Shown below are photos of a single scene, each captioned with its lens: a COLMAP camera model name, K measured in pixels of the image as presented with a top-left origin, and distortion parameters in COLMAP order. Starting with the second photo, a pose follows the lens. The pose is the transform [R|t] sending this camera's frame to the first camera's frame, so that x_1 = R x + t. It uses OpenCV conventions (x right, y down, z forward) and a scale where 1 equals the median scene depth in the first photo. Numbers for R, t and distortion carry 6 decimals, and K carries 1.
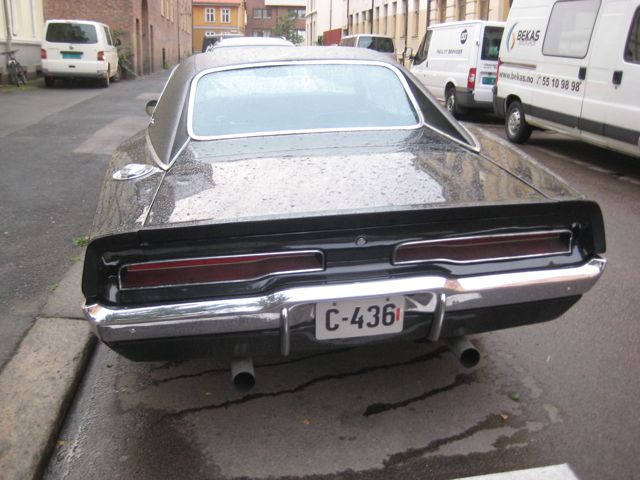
lens RADIAL K [[667.7, 0, 320.0], [0, 667.7, 240.0], [0, 0, 1]] dist [-0.155517, 0.203642]
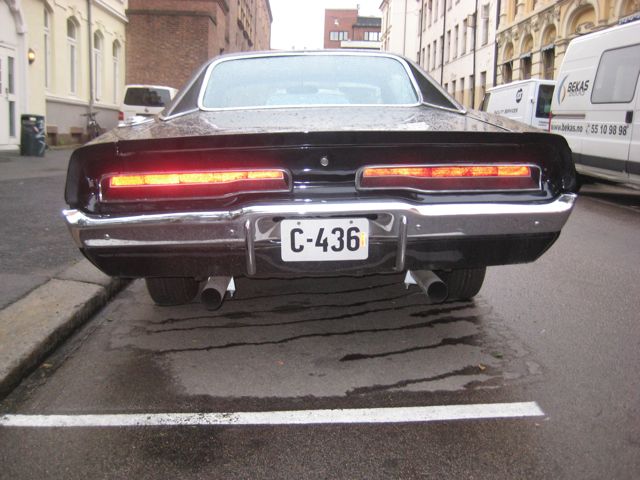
lens RADIAL K [[667.7, 0, 320.0], [0, 667.7, 240.0], [0, 0, 1]] dist [-0.155517, 0.203642]
pose [[0.993772, 0.027828, -0.107898, 0.134262], [-0.040610, 0.992167, -0.118136, 0.195077], [0.103765, 0.121782, 0.987118, -0.016295]]
